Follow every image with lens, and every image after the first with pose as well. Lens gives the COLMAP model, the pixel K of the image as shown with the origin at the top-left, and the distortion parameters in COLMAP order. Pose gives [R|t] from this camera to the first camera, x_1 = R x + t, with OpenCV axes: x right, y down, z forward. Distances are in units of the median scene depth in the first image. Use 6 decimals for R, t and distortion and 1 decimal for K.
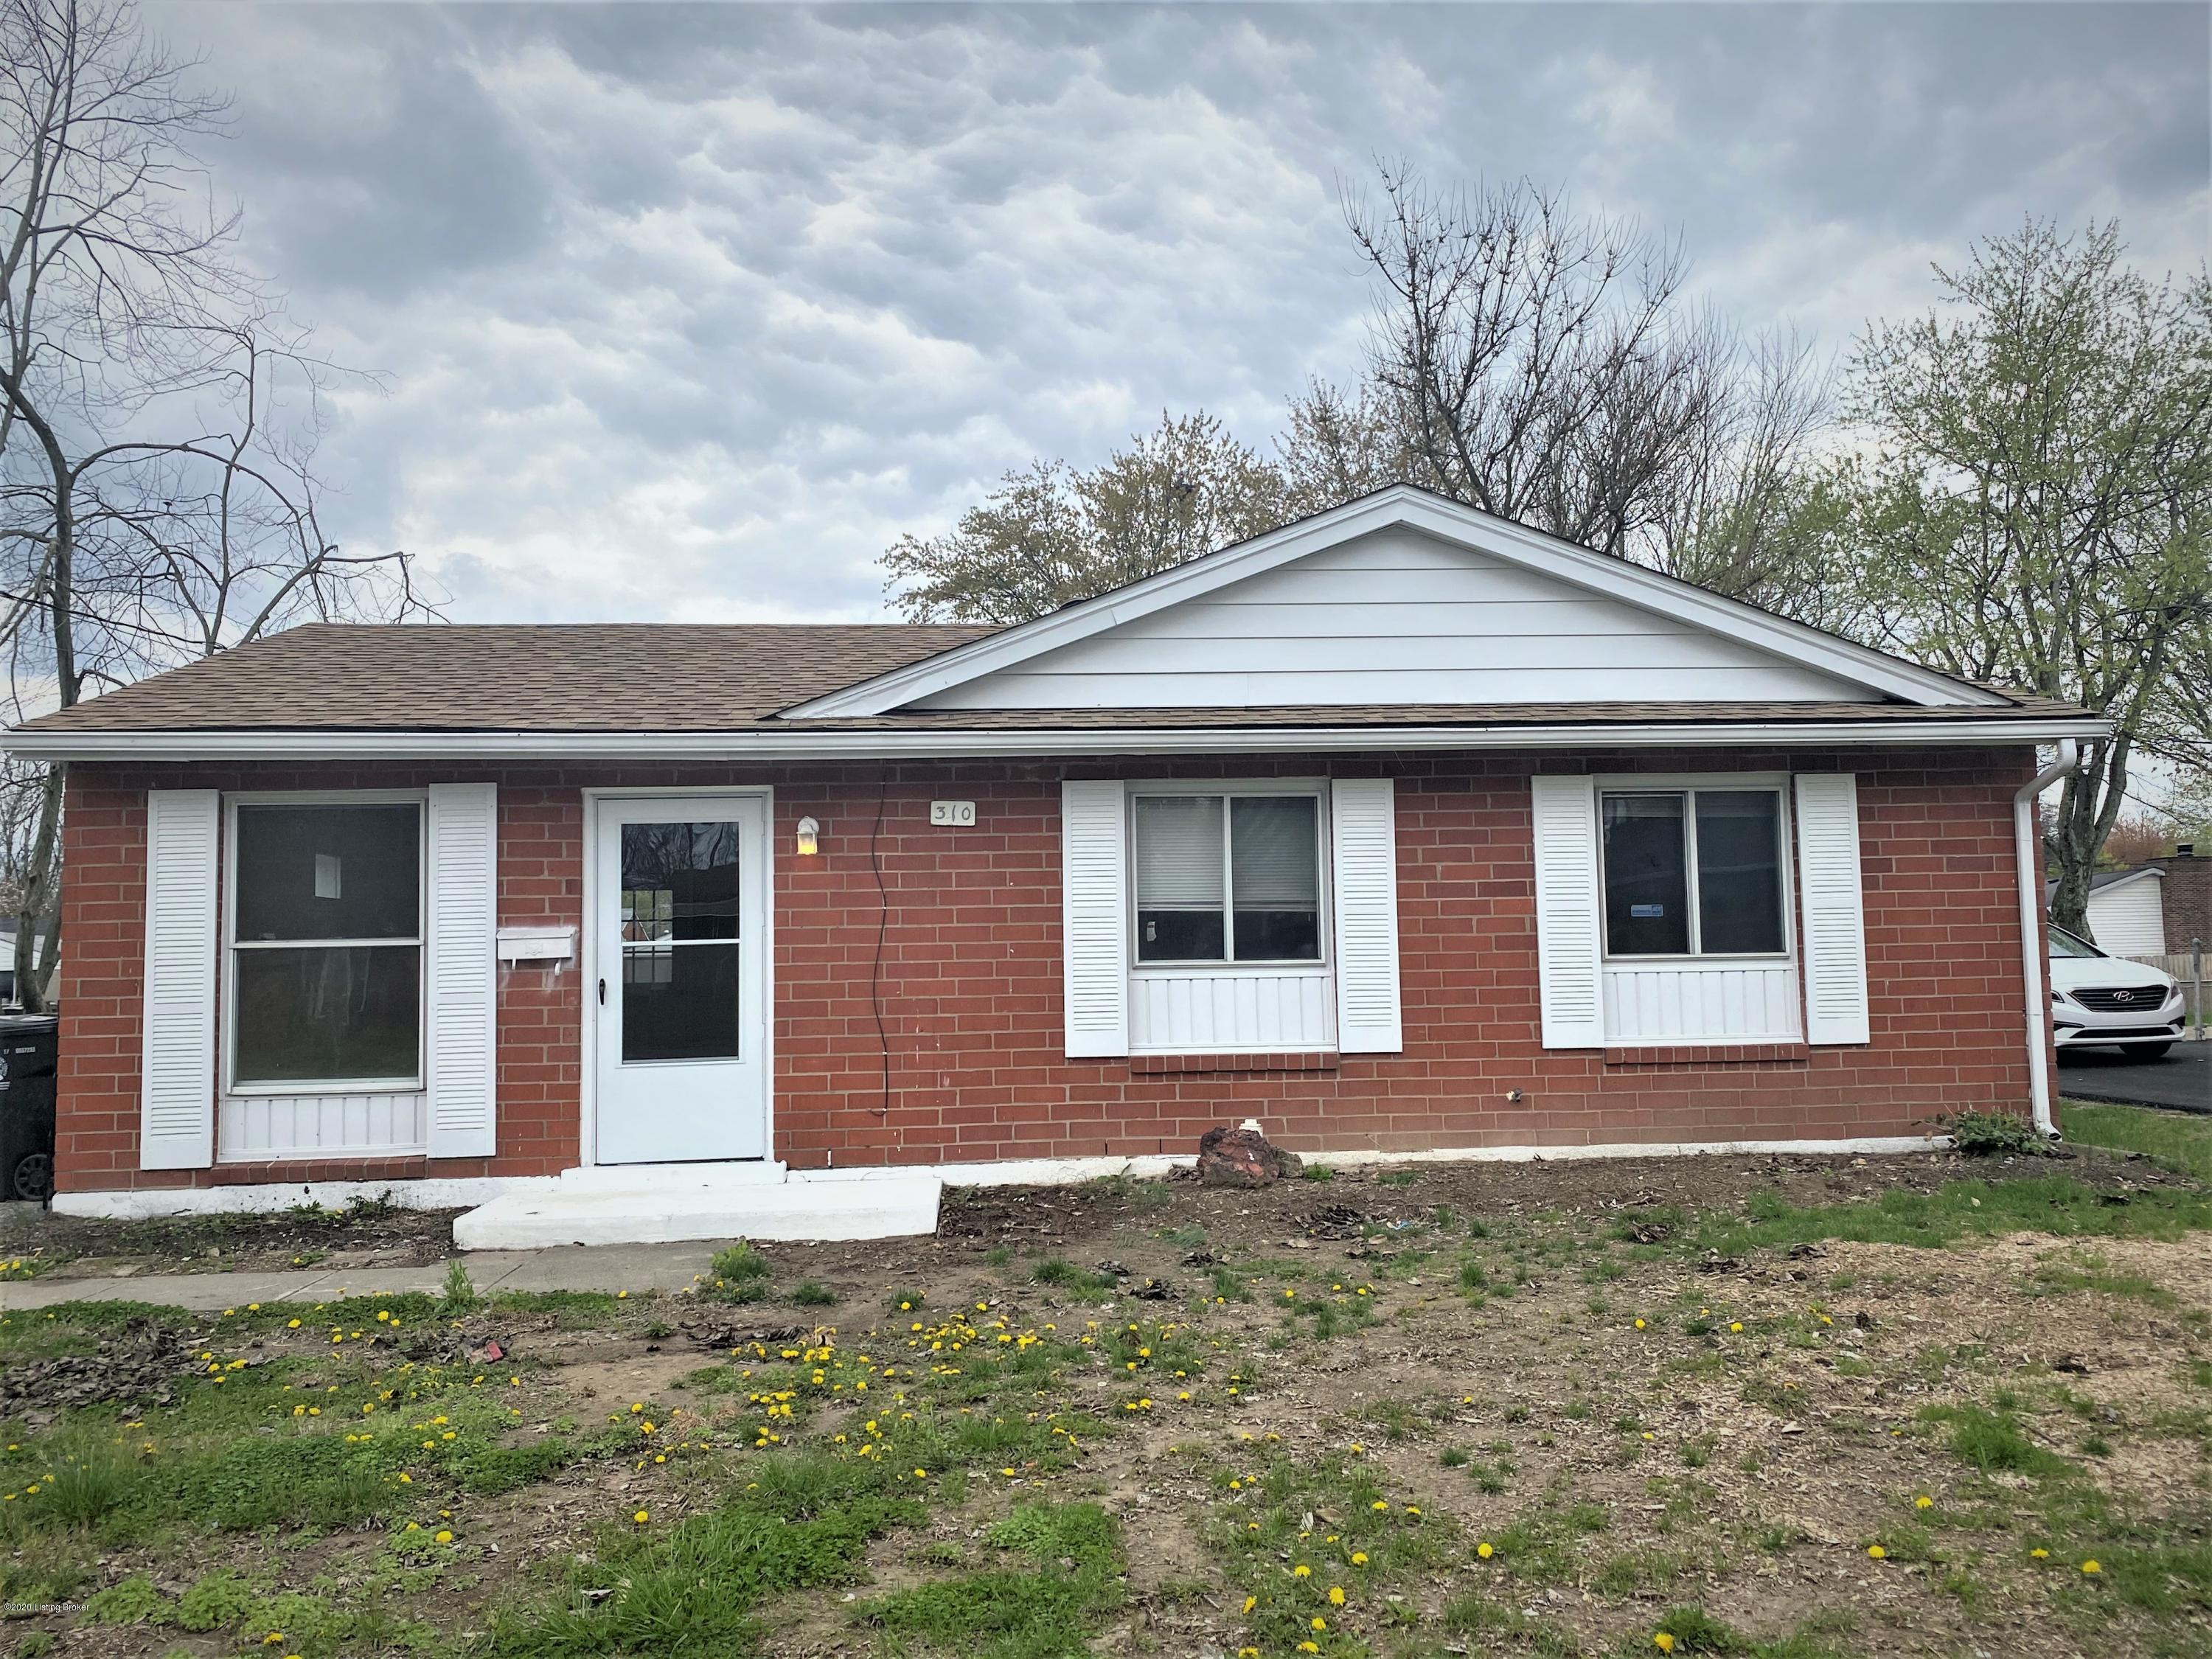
lens RADIAL K [[1736.8, 0, 1094.1], [0, 1736.8, 820.3], [0, 0, 1]] dist [0.104572, -0.214201]
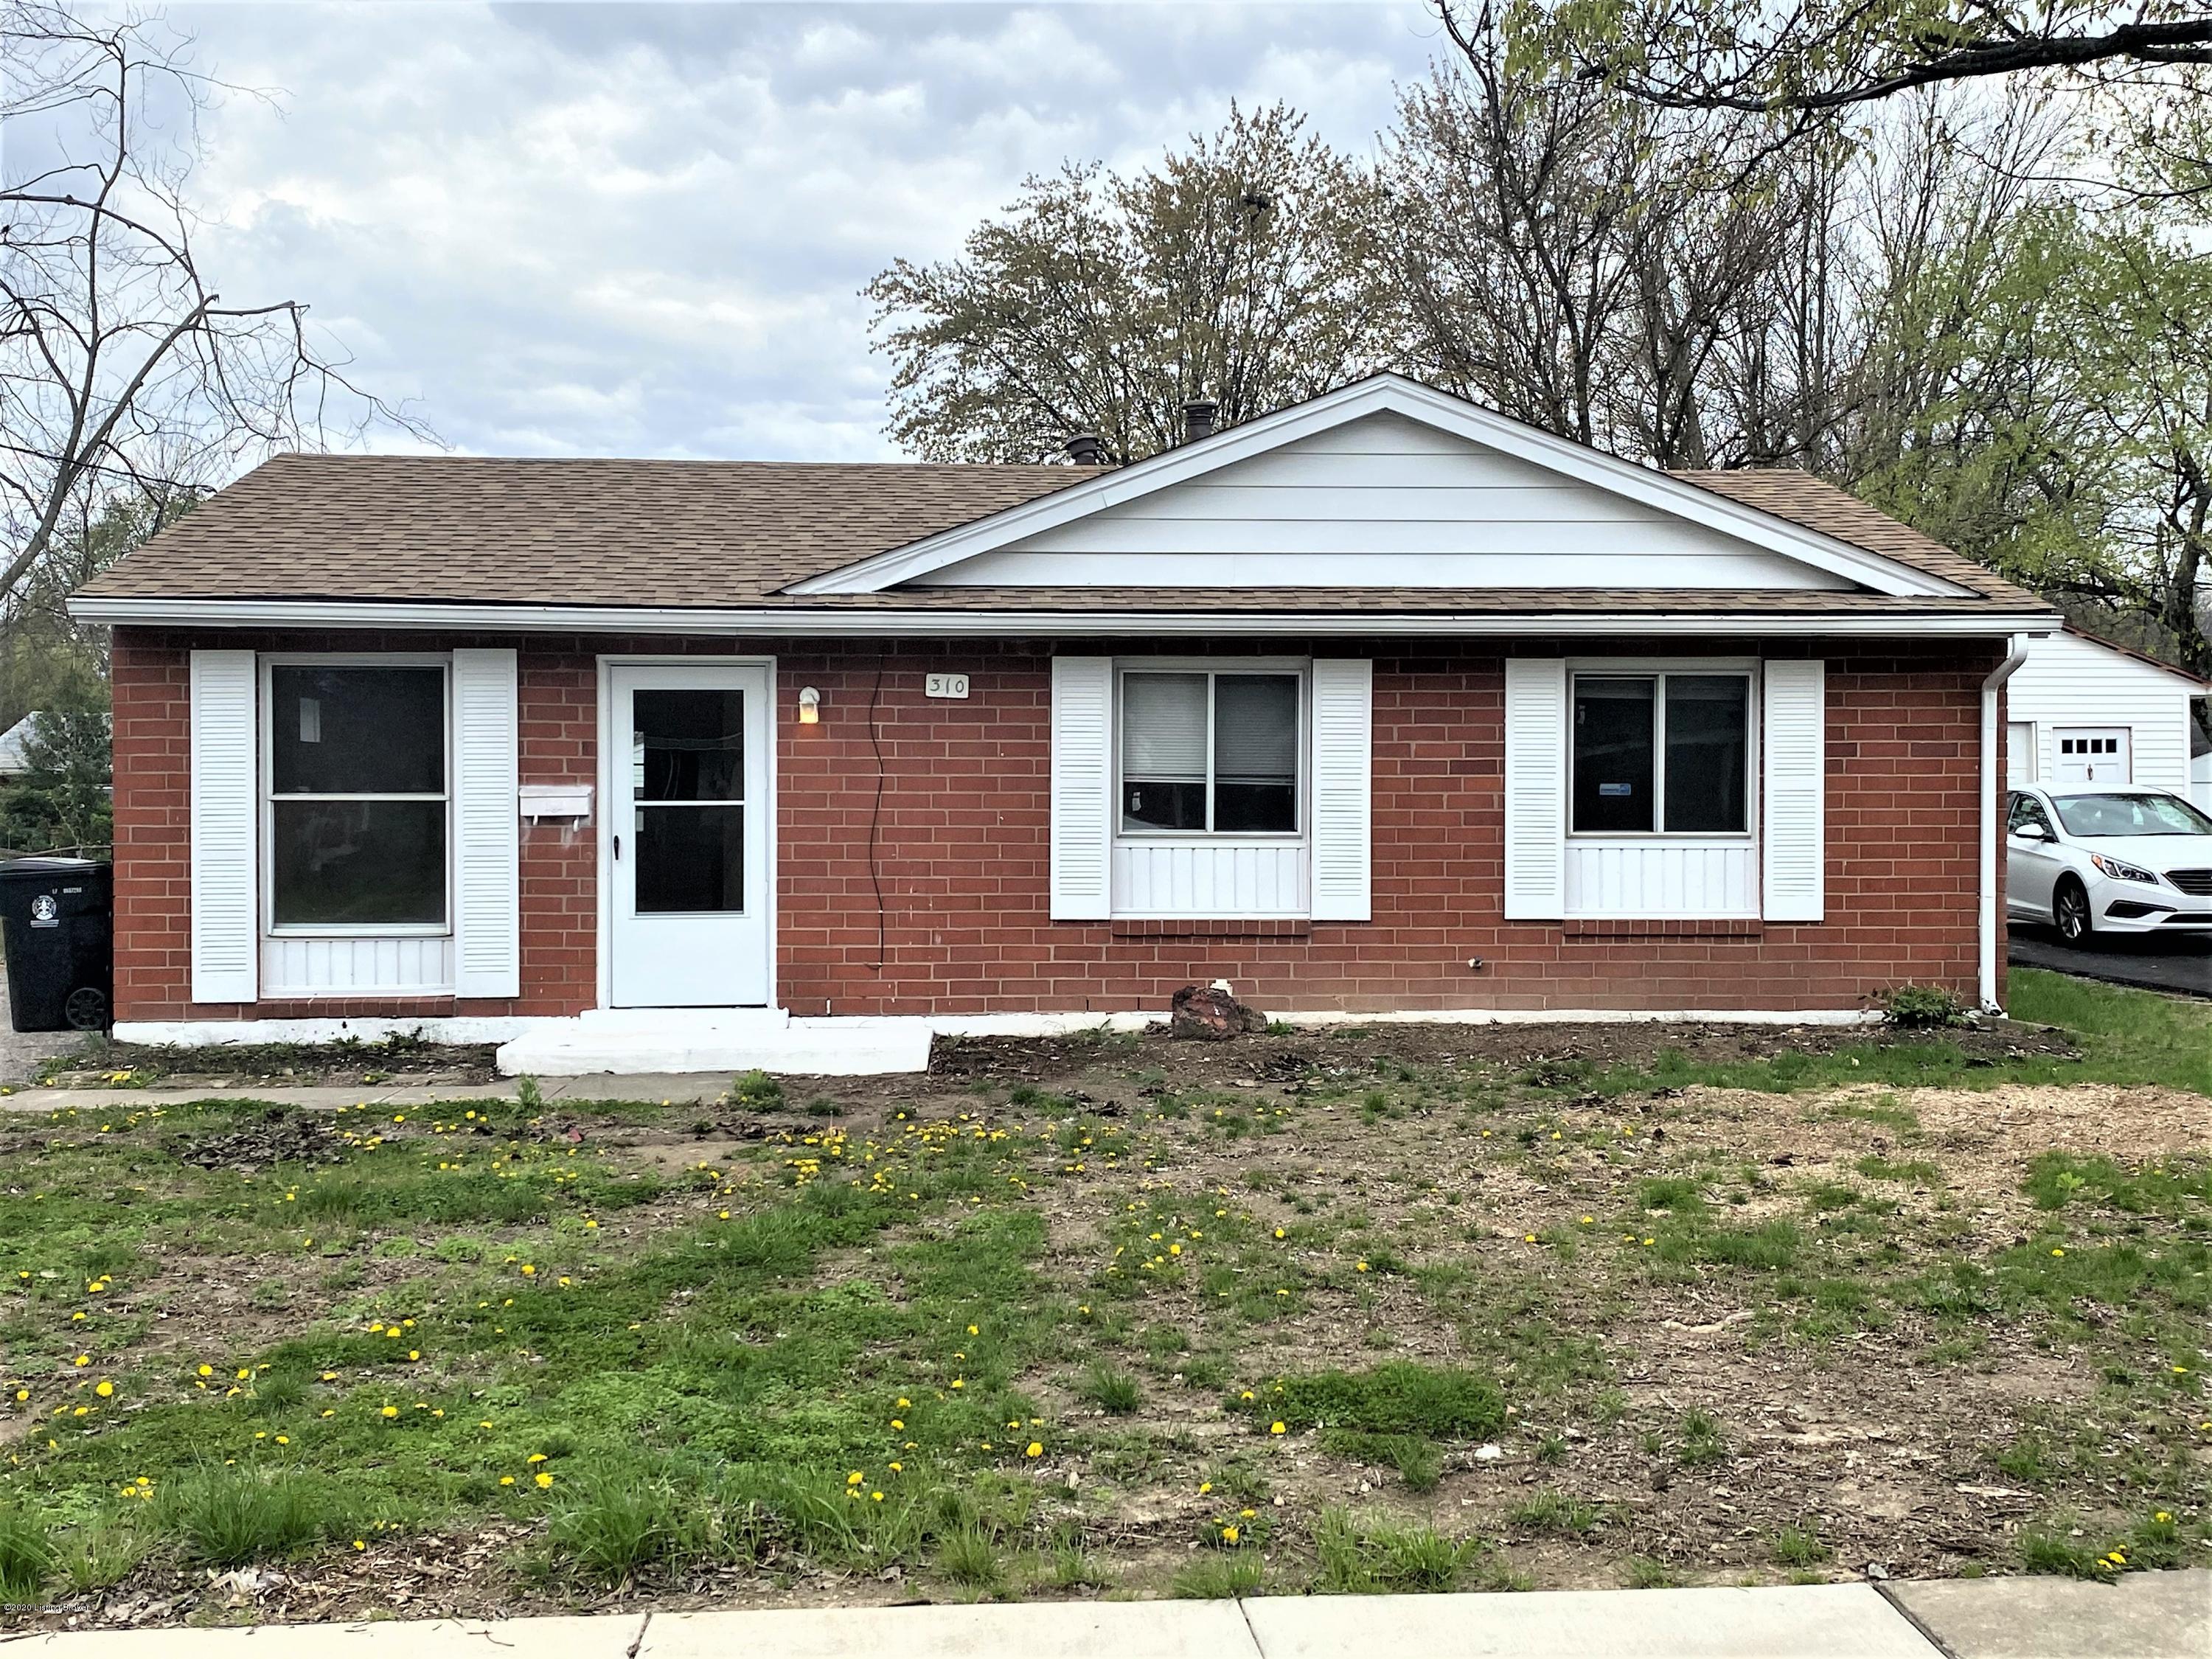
lens RADIAL K [[2439.8, 0, 1106.0], [0, 2439.8, 829.5], [0, 0, 1]] dist [0.112776, -0.342356]
pose [[0.999625, 0.020285, -0.018398, 0.043341], [-0.018475, 0.995429, 0.093698, -0.057561], [0.020214, -0.093323, 0.995431, -0.470918]]
